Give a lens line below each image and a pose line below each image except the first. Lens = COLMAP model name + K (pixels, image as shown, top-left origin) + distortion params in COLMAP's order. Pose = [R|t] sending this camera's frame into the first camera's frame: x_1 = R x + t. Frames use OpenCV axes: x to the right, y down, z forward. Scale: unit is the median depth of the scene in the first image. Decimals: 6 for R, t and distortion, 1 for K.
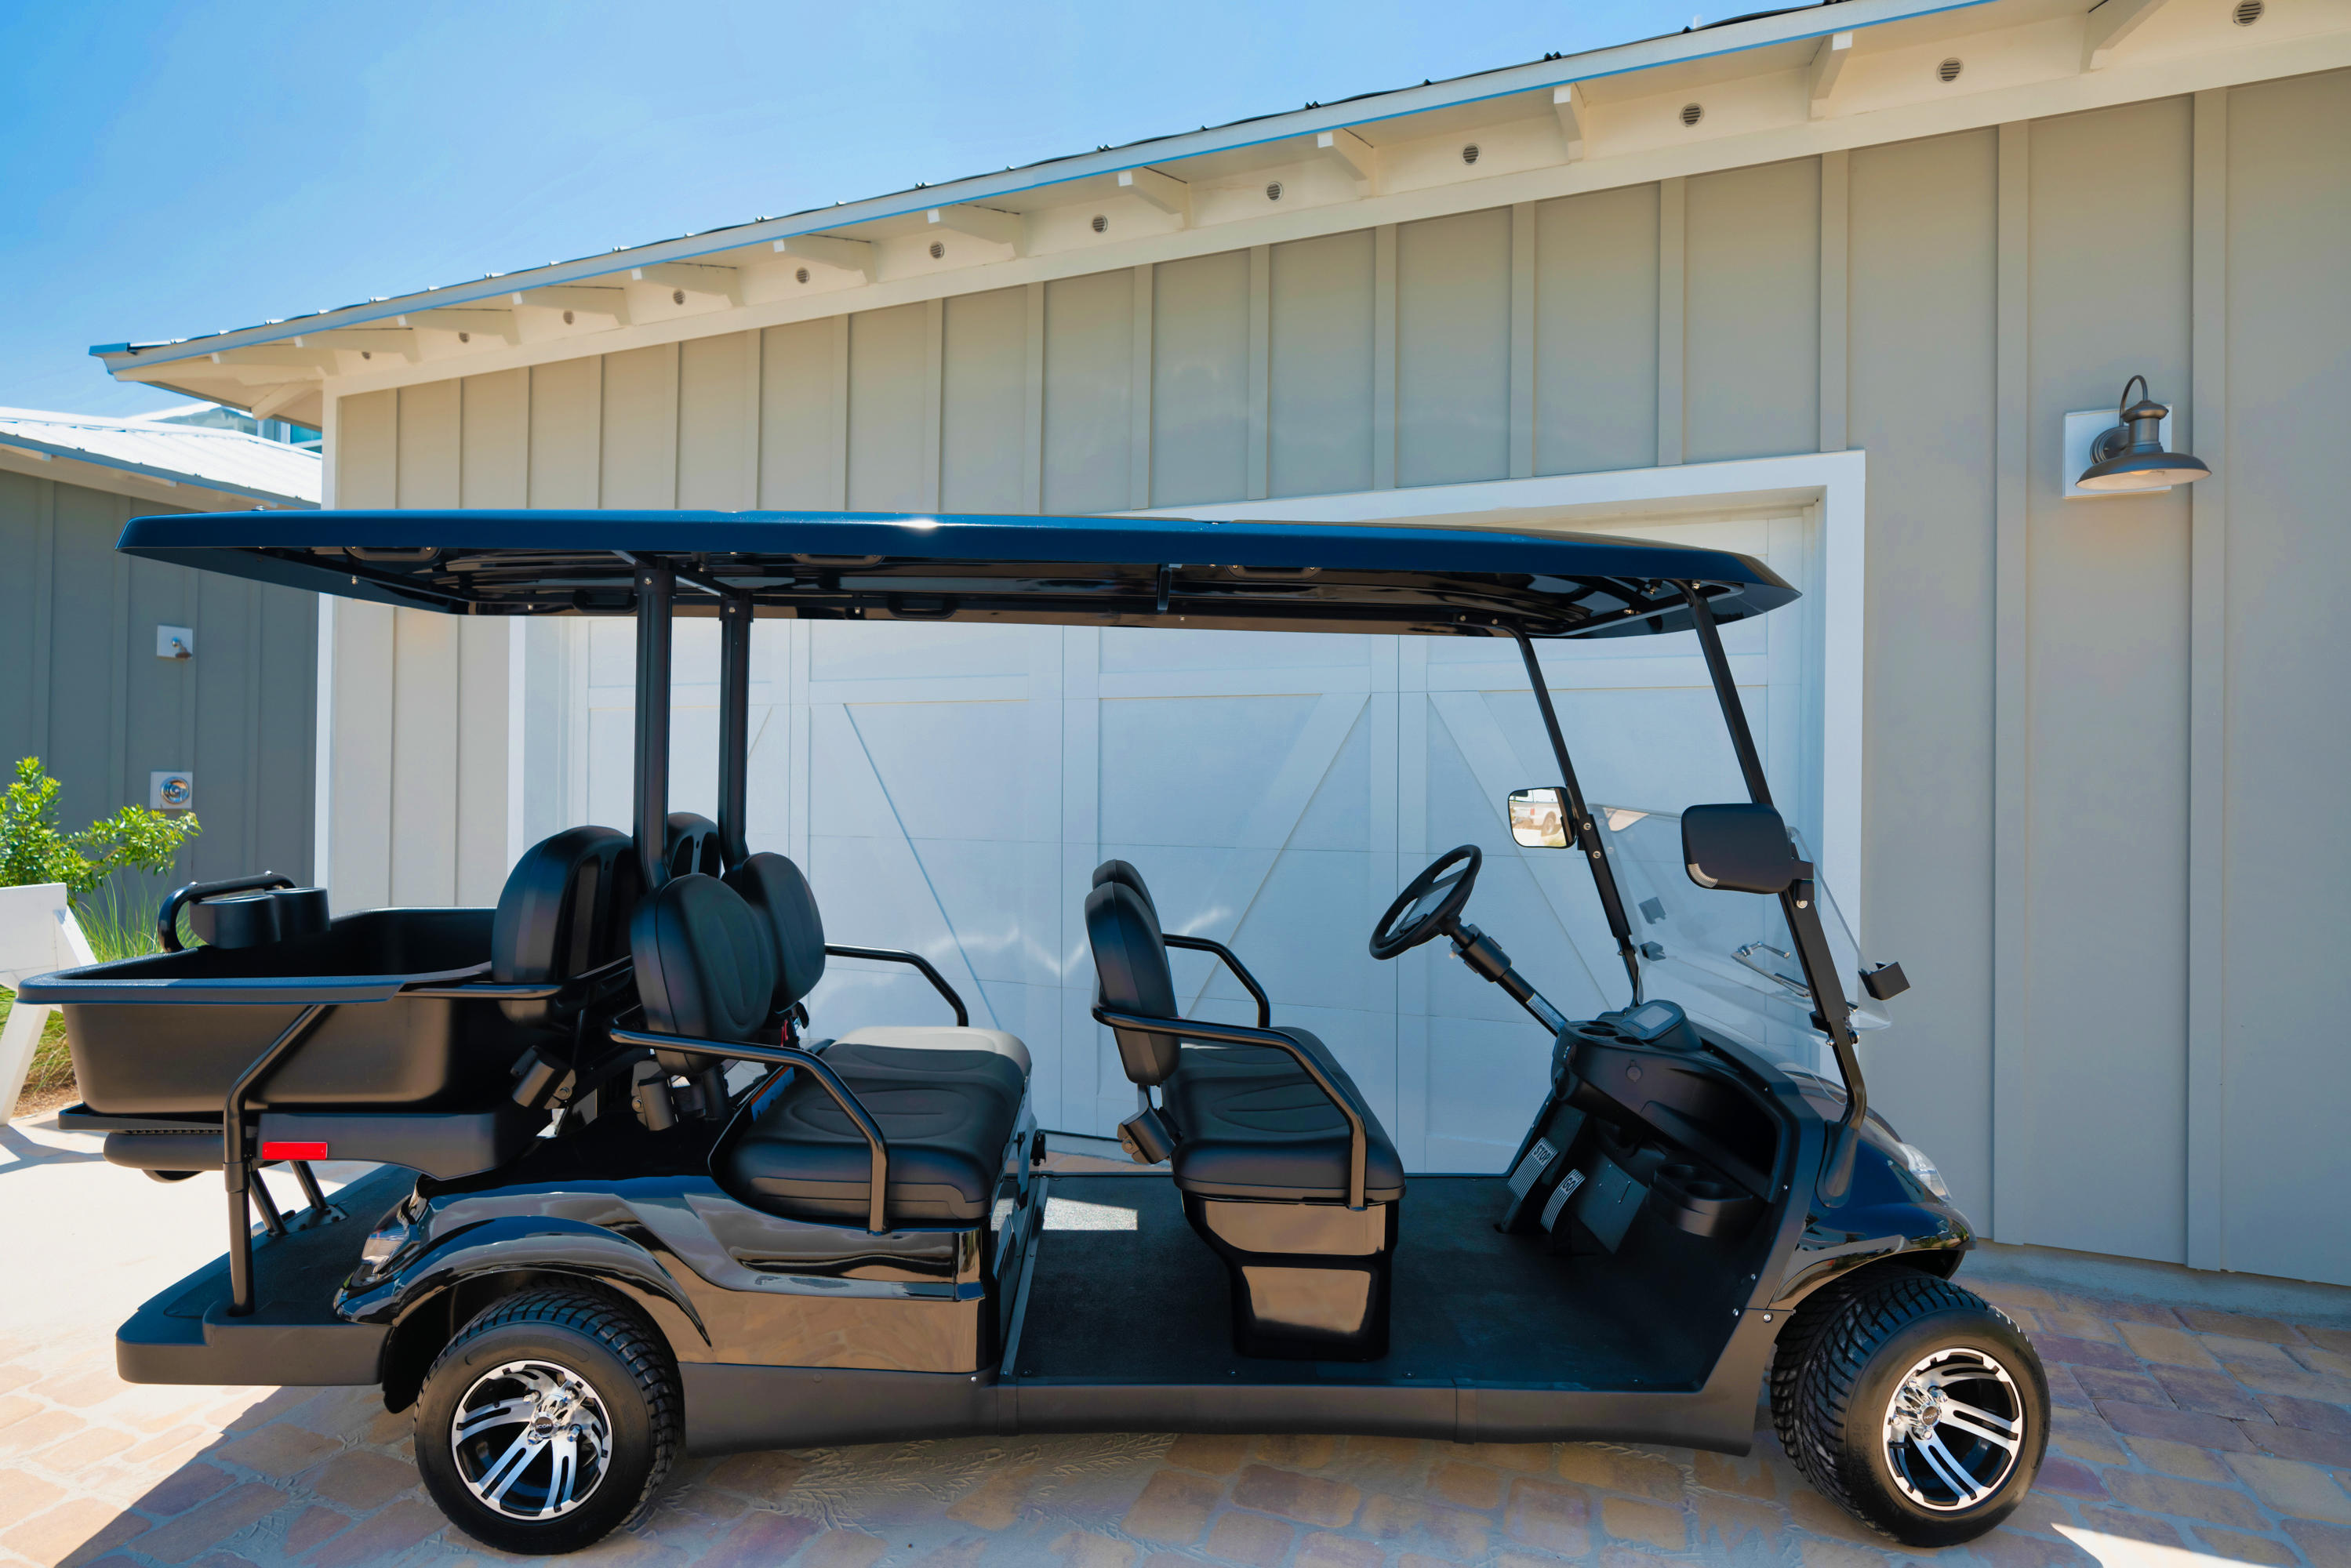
lens RADIAL K [[1231.3, 0, 1173.1], [0, 1231.3, 780.9], [0, 0, 1]] dist [0.004829, 0.000374]
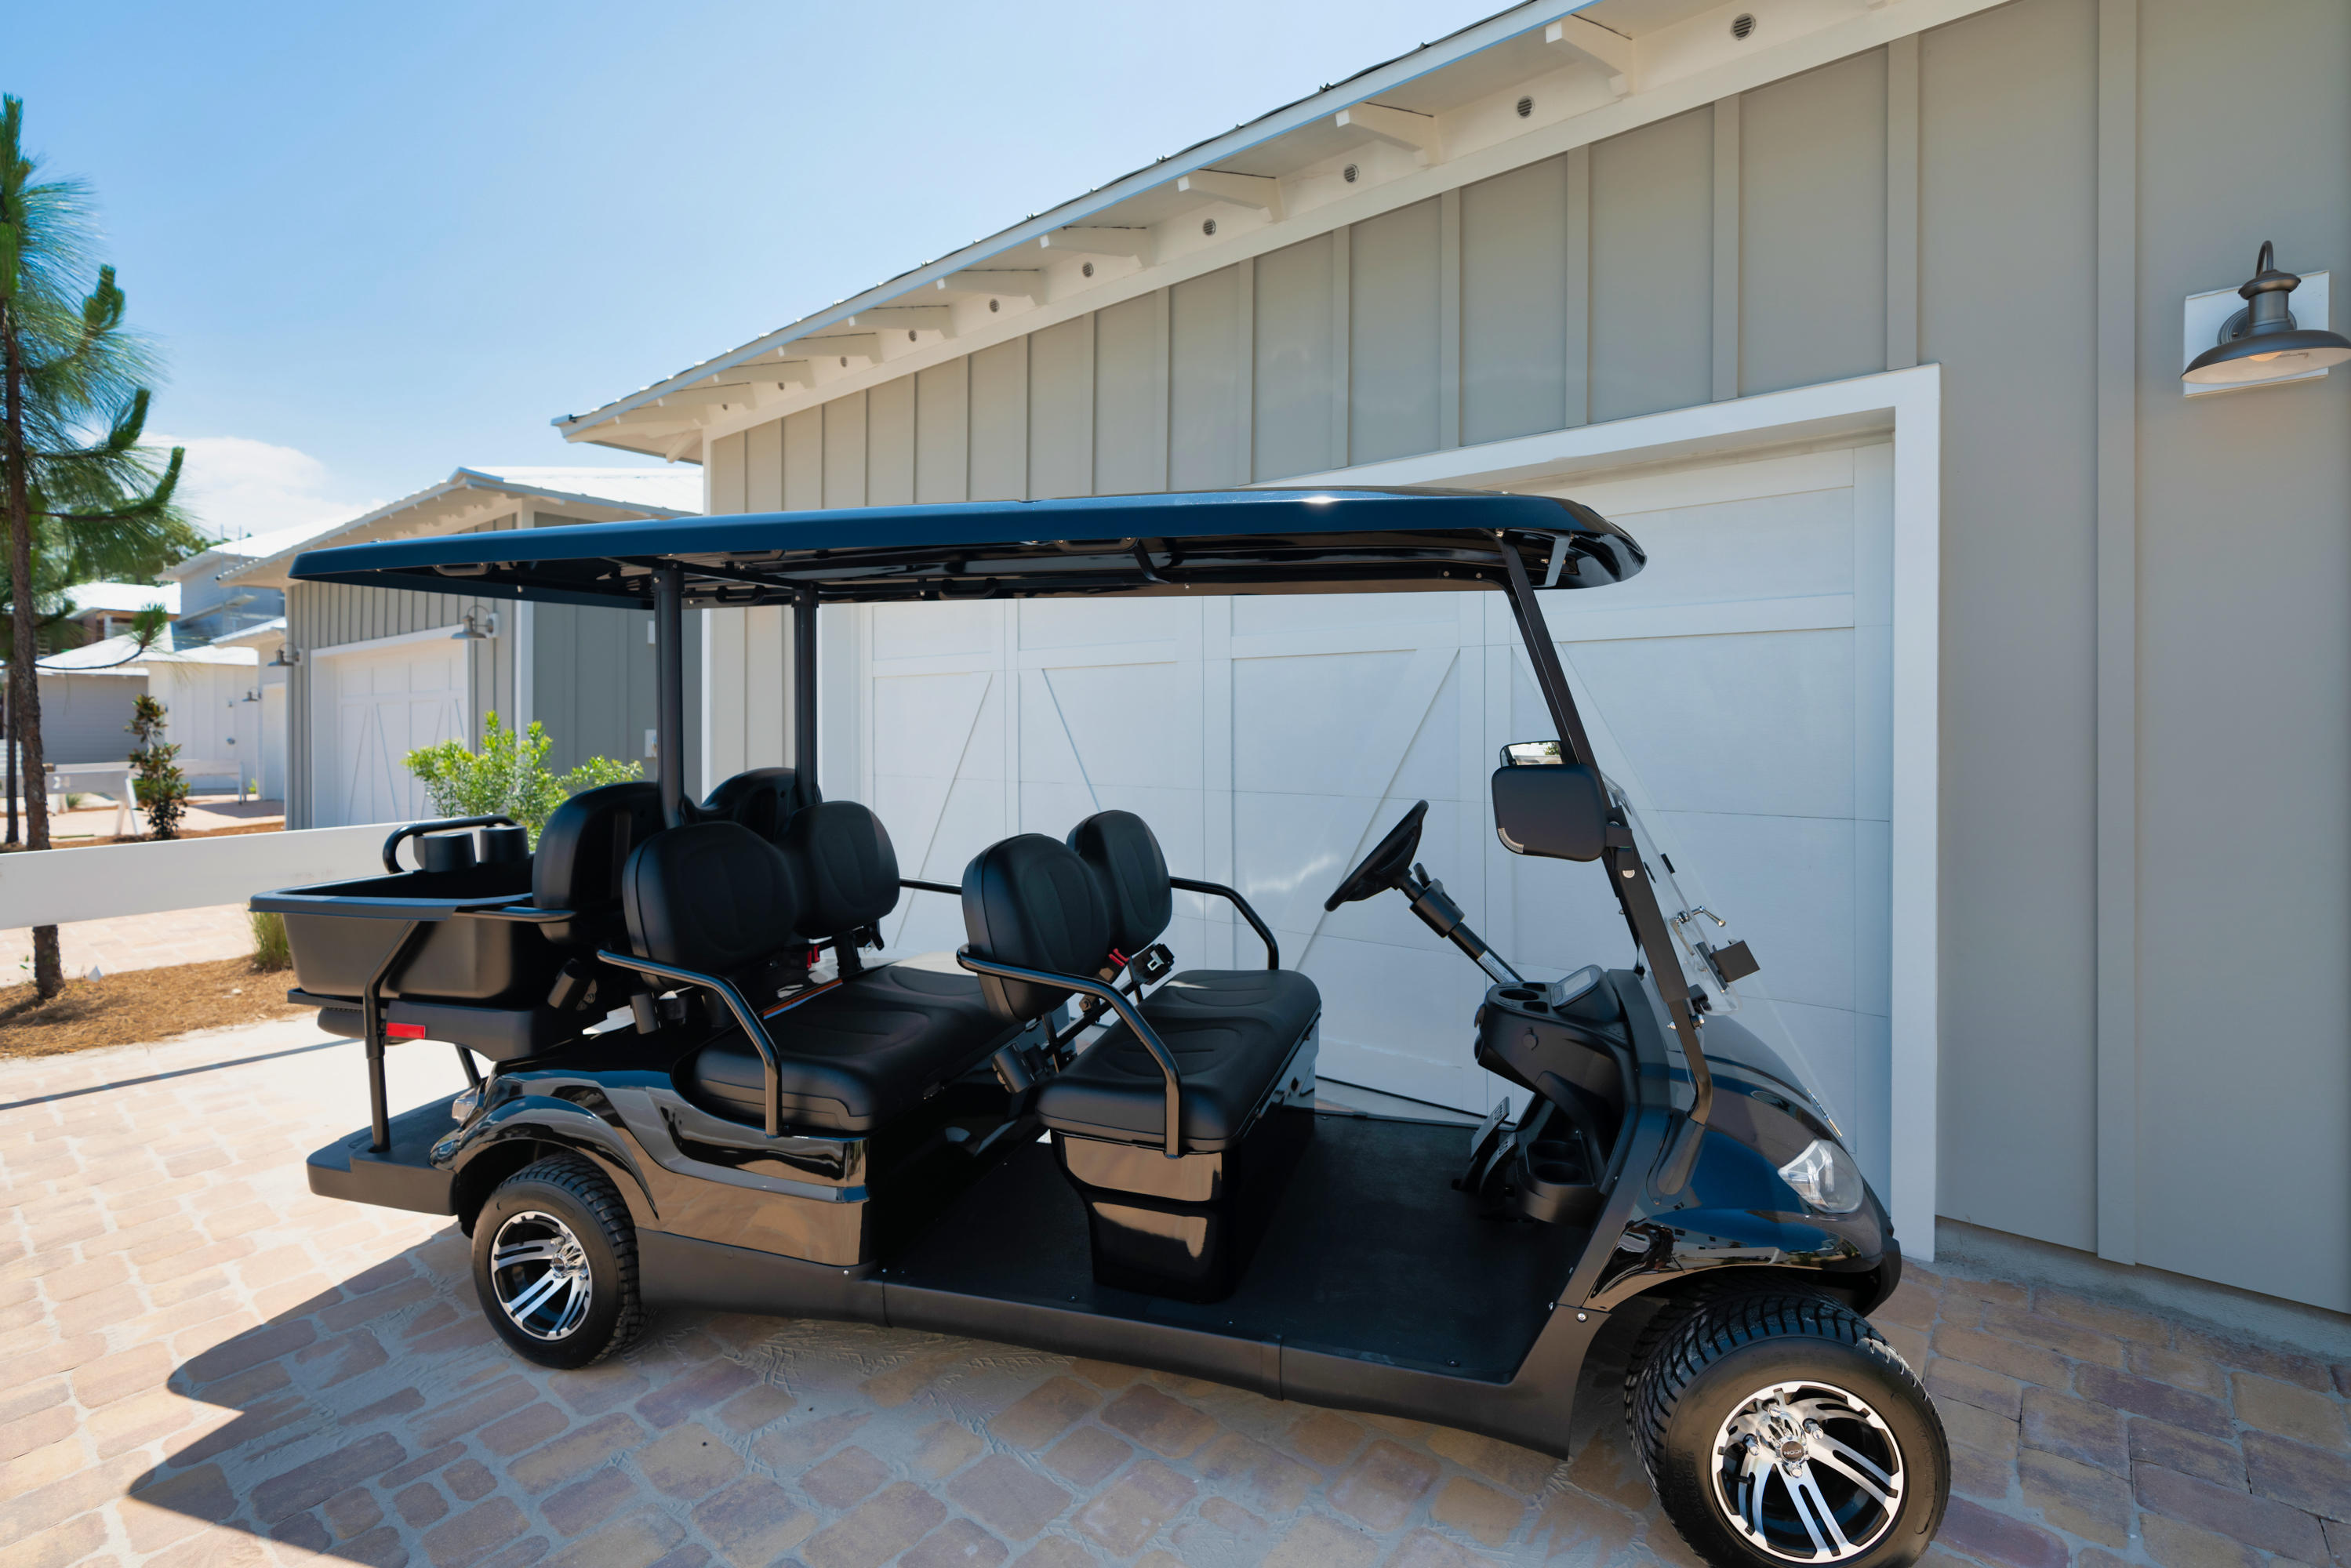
lens RADIAL K [[1091.0, 0, 1179.0], [0, 1091.0, 735.1], [0, 0, 1]] dist [0.003099, 0.000795]
pose [[0.960019, -0.008668, -0.279799, 0.318391], [0.010459, 0.999933, 0.004911, -0.007913], [0.279738, -0.007642, 0.960046, 0.095847]]
